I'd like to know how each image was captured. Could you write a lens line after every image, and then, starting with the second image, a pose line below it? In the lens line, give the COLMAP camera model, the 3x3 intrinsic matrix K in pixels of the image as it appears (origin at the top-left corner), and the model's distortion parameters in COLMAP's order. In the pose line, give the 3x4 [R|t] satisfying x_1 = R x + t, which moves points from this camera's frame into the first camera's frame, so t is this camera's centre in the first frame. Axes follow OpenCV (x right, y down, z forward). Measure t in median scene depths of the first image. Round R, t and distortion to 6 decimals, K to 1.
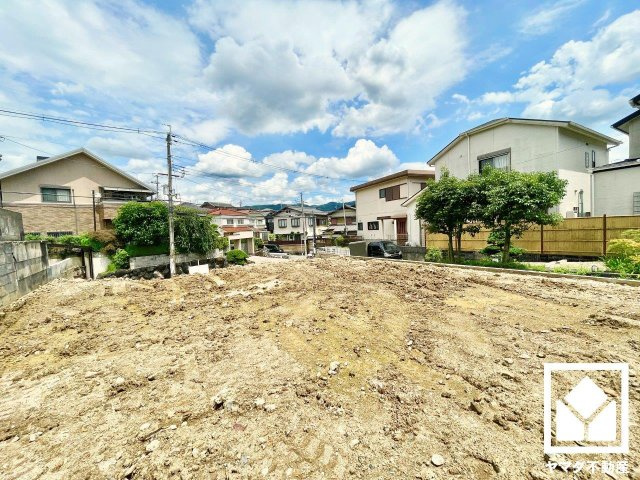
lens RADIAL K [[261.0, 0, 319.7], [0, 261.0, 235.8], [0, 0, 1]] dist [-0.001660, 0.000036]
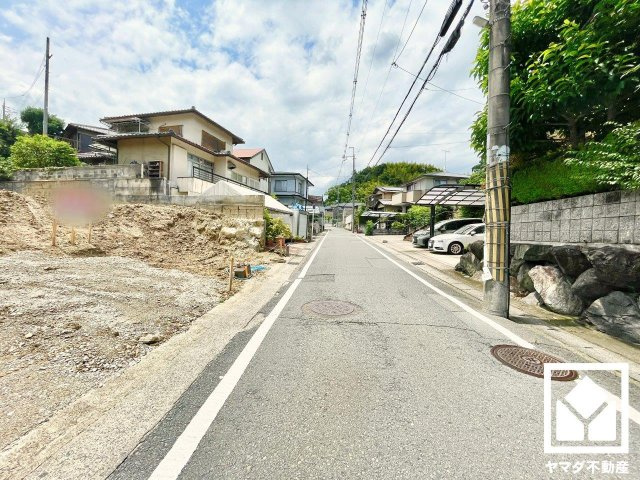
lens RADIAL K [[256.8, 0, 317.4], [0, 256.8, 237.0], [0, 0, 1]] dist [-0.002808, -0.000324]
pose [[-0.799946, 0.030314, -0.599306, -0.334748], [-0.014130, 0.997495, 0.069315, 0.097237], [0.599906, 0.063917, -0.797513, 1.069461]]
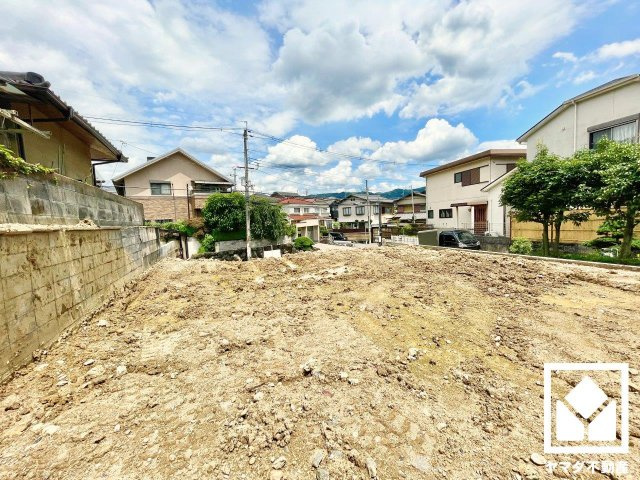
lens RADIAL K [[261.0, 0, 319.7], [0, 261.0, 236.7], [0, 0, 1]] dist [-0.001660, 0.000036]
pose [[0.971093, 0.018117, -0.238015, -0.007625], [-0.006544, 0.998761, 0.049322, 0.001016], [0.238614, -0.046338, 0.970008, -0.004741]]
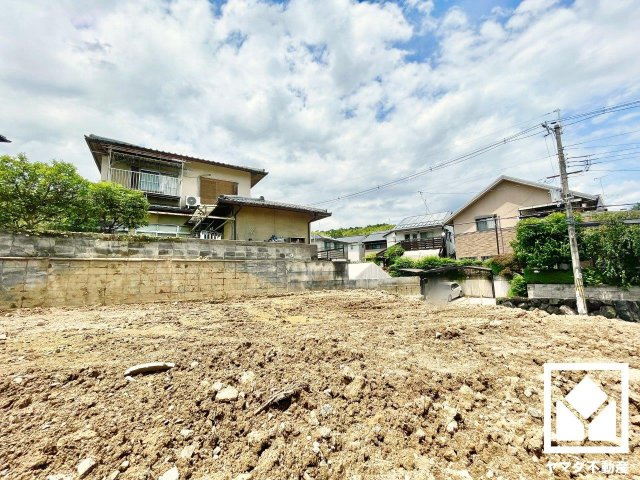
lens RADIAL K [[261.0, 0, 319.5], [0, 261.0, 244.0], [0, 0, 1]] dist [-0.001660, 0.000036]
pose [[-0.083560, -0.062050, -0.994569, 0.184317], [0.000142, 0.998059, -0.062280, 0.005318], [0.996503, -0.005345, -0.083389, 0.375963]]
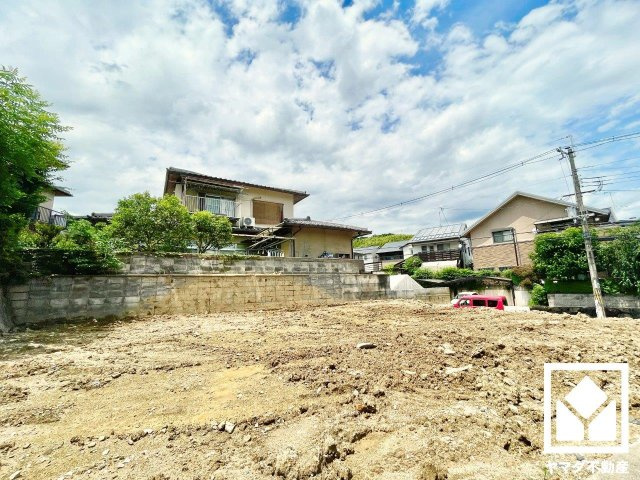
lens RADIAL K [[265.7, 0, 319.6], [0, 265.7, 245.0], [0, 0, 1]] dist [-0.003094, 0.002447]
pose [[-0.093414, -0.095547, -0.991032, 0.281189], [0.007113, 0.995295, -0.096629, -0.002253], [0.995602, -0.016076, -0.092295, 0.278444]]
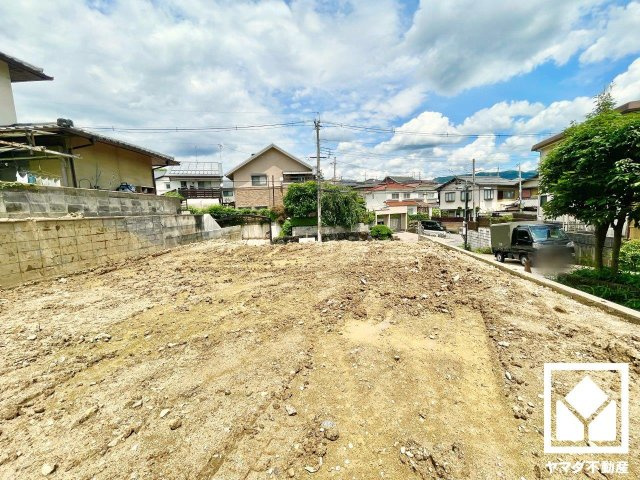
lens RADIAL K [[261.0, 0, 319.9], [0, 261.0, 243.3], [0, 0, 1]] dist [-0.001660, 0.000036]
pose [[0.767842, 0.098748, -0.632983, 0.190817], [-0.016218, 0.990729, 0.134885, -0.011641], [0.640434, -0.093305, 0.762325, 0.095521]]
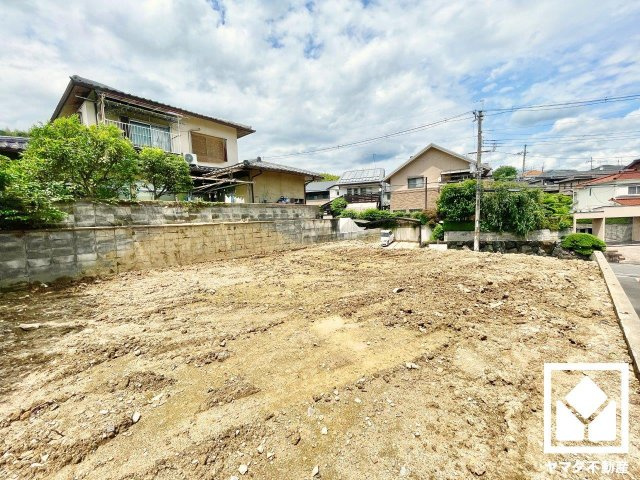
lens RADIAL K [[261.0, 0, 321.3], [0, 261.0, 247.4], [0, 0, 1]] dist [-0.001660, 0.000036]
pose [[0.230388, 0.147899, -0.961794, 0.285730], [-0.001208, 0.988425, 0.151705, -0.022960], [0.973098, -0.033789, 0.227900, 0.174824]]
